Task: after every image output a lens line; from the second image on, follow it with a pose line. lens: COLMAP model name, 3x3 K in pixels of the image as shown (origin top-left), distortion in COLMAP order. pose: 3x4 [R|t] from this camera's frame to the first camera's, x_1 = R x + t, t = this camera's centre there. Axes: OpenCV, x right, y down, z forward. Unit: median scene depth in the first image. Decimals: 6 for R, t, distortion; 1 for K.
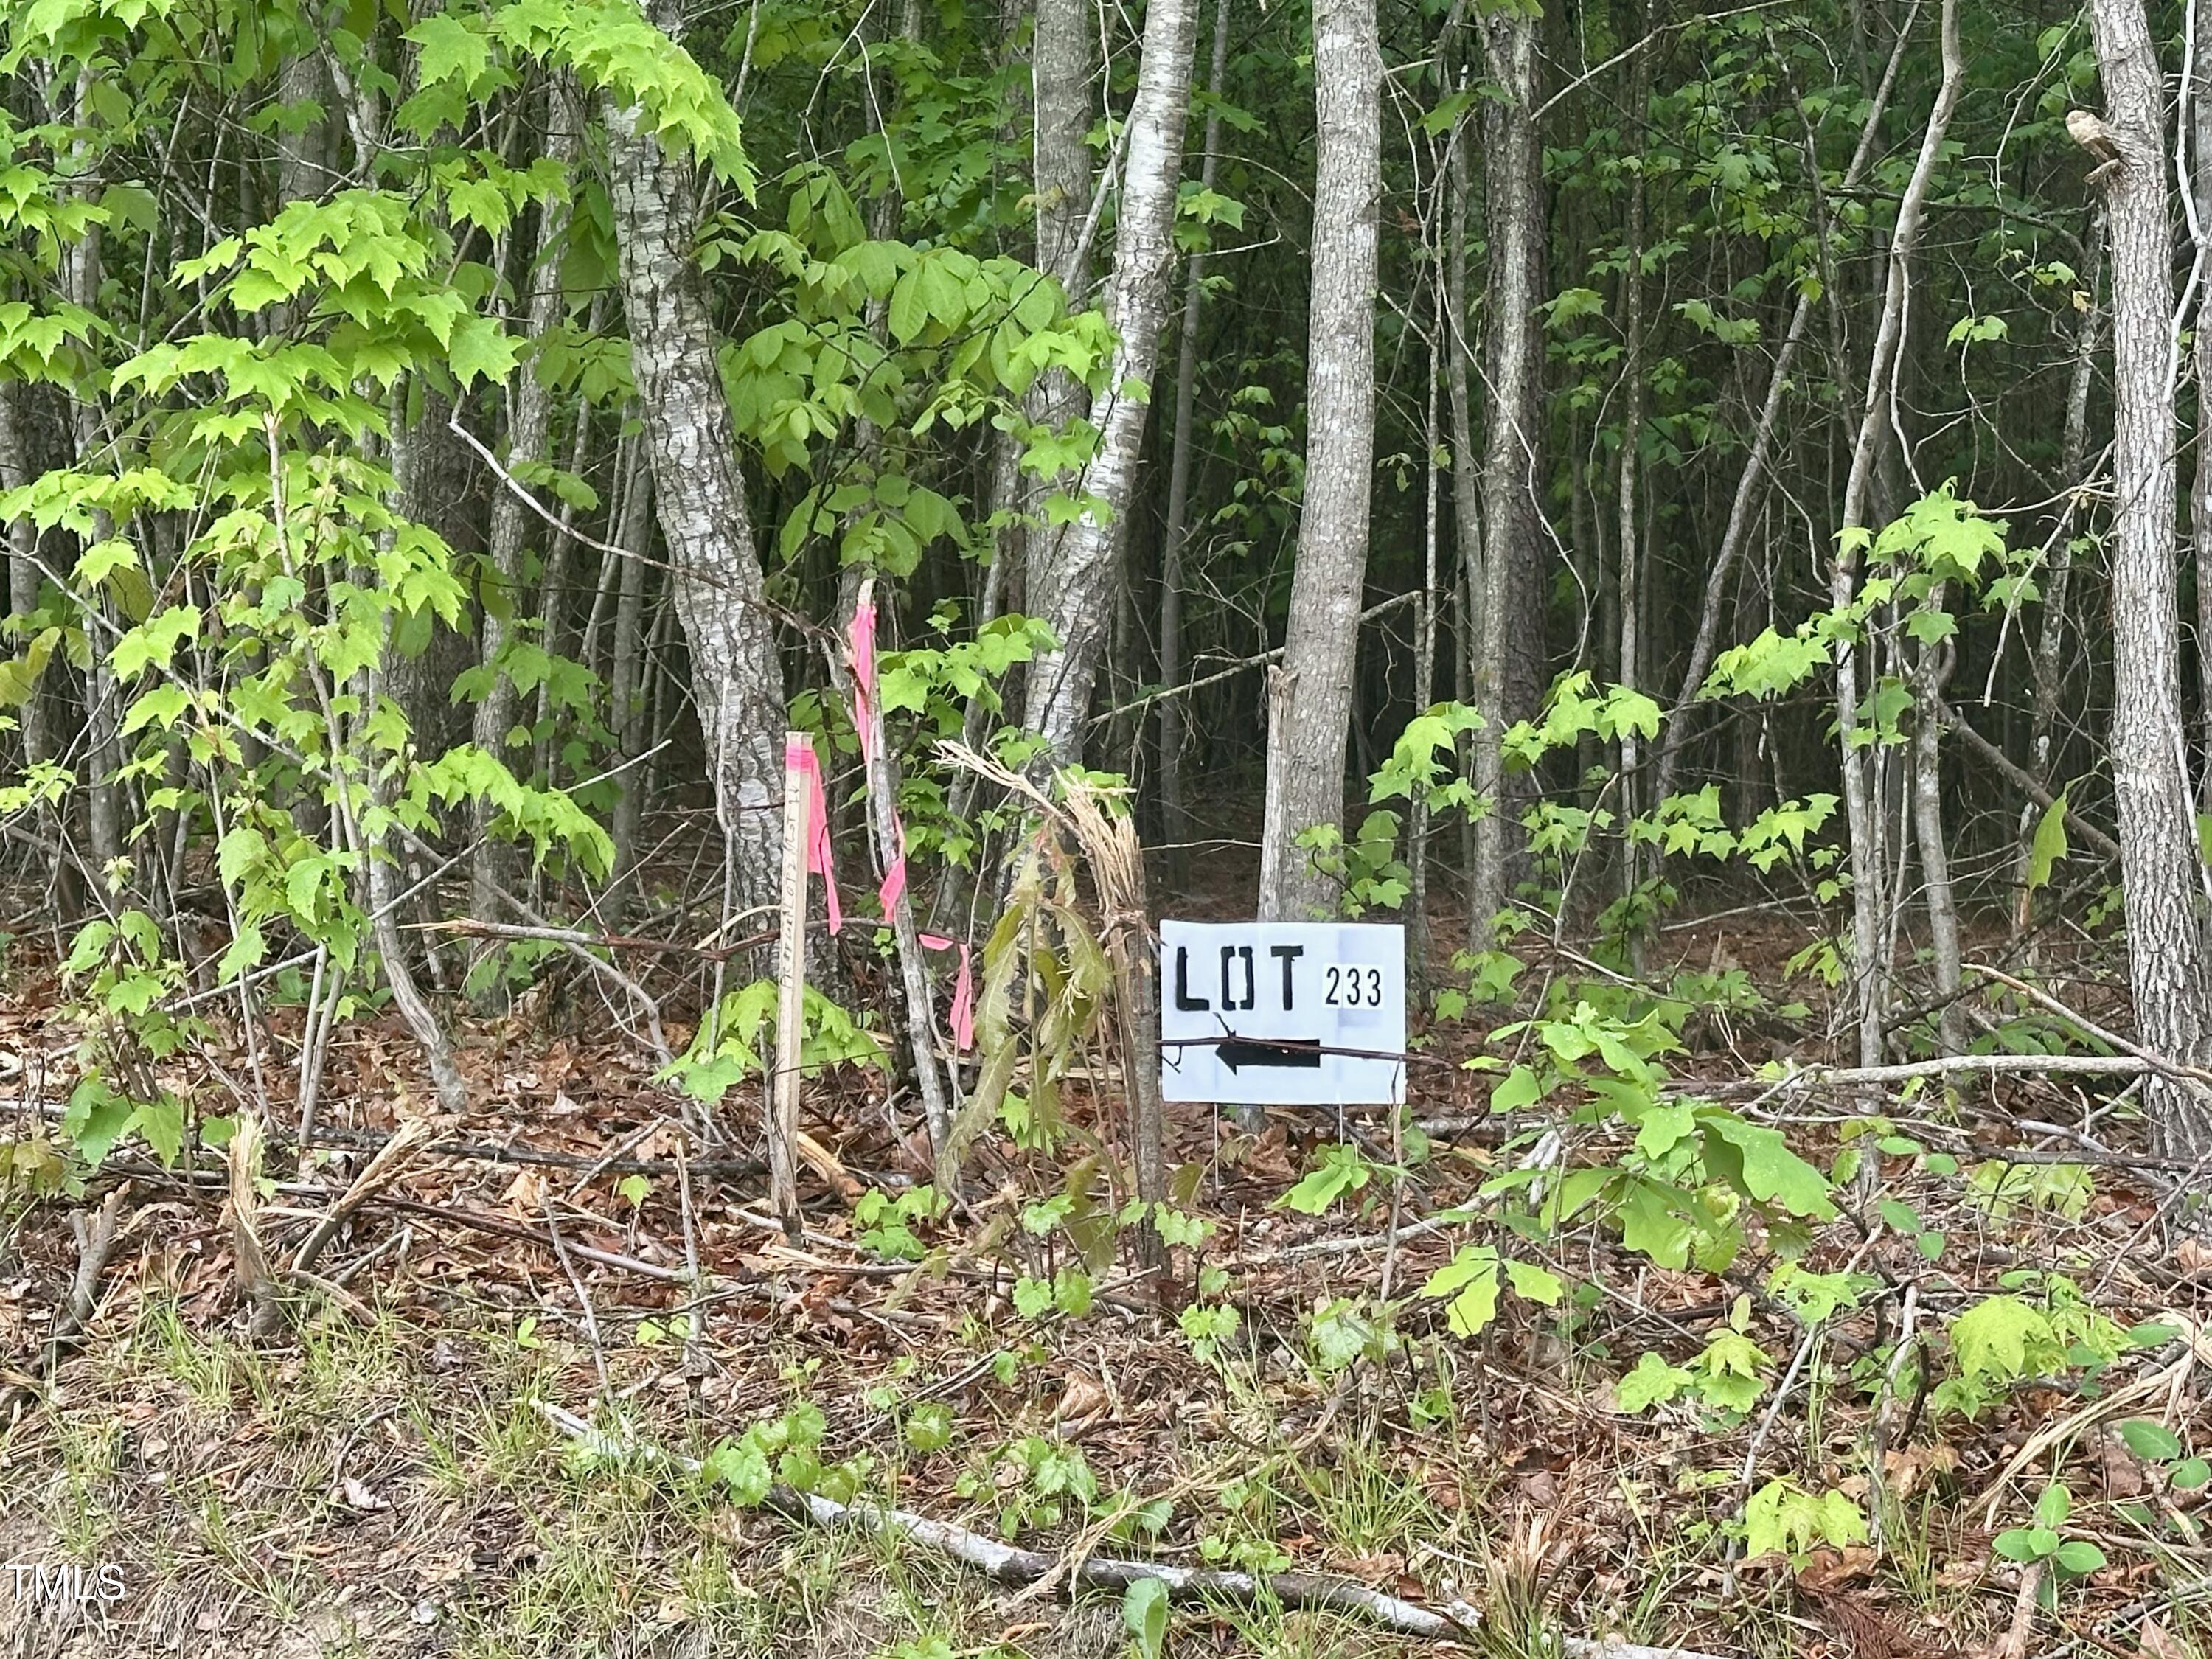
lens RADIAL K [[4602.4, 0, 1107.9], [0, 4602.4, 824.8], [0, 0, 1]] dist [0.161548, 0.000000]
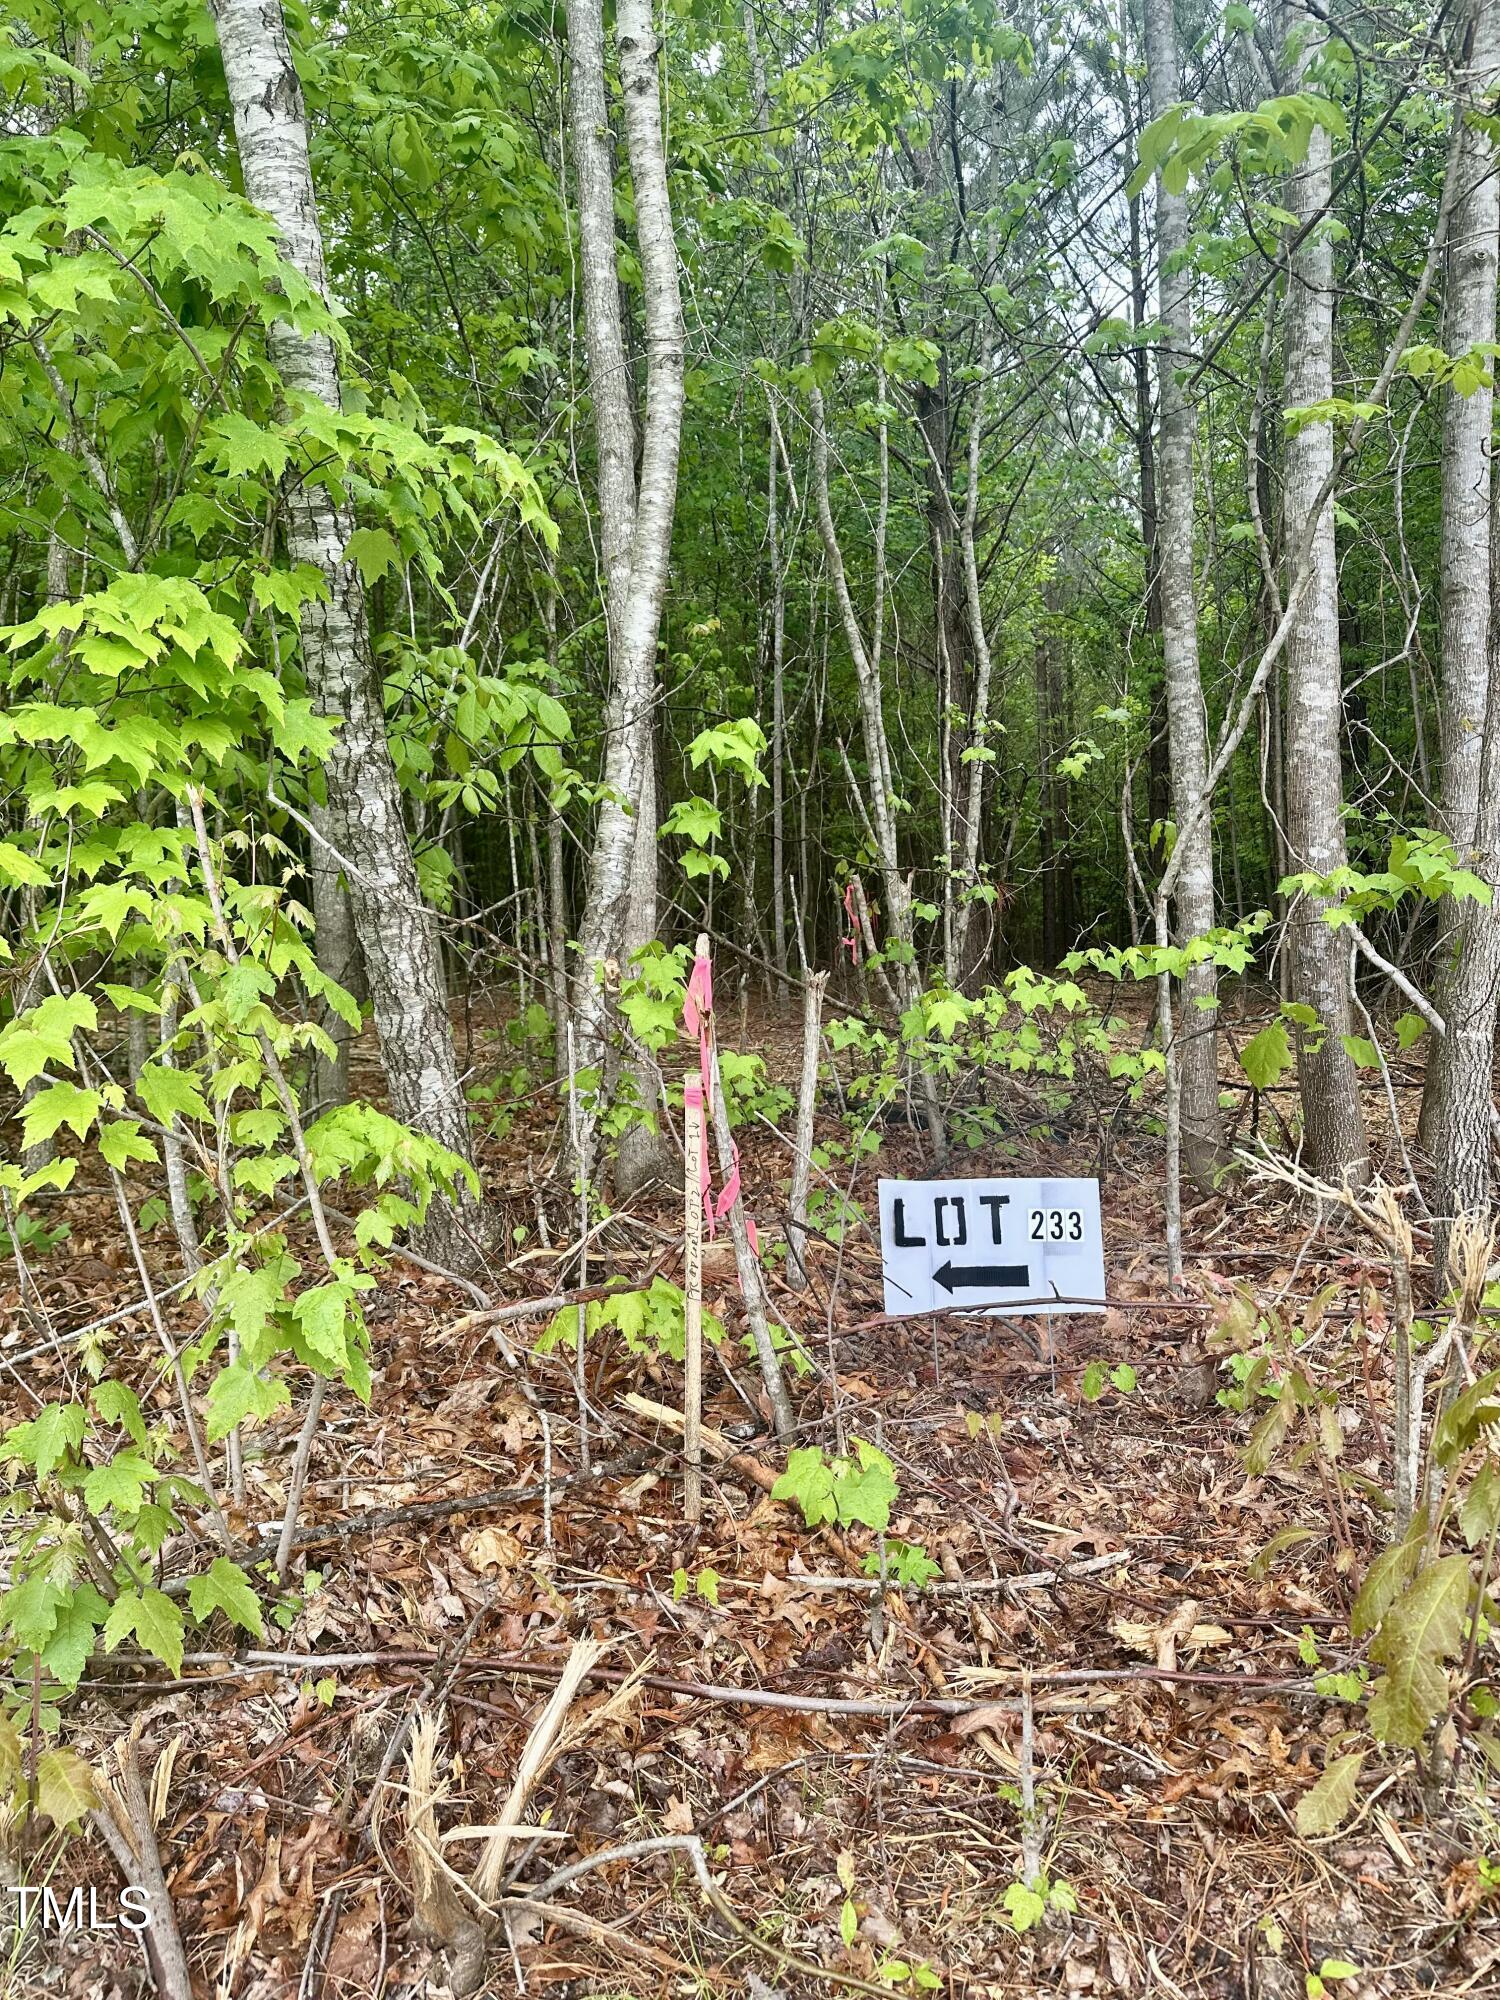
lens RADIAL K [[1409.4, 0, 752.6], [0, 1409.4, 1010.5], [0, 0, 1]] dist [0.063568, -0.001908]
pose [[0.877151, -0.064023, 0.475927, -0.210108], [0.035089, 0.996969, 0.069444, -0.057180], [-0.478930, -0.044213, 0.876739, 0.665006]]
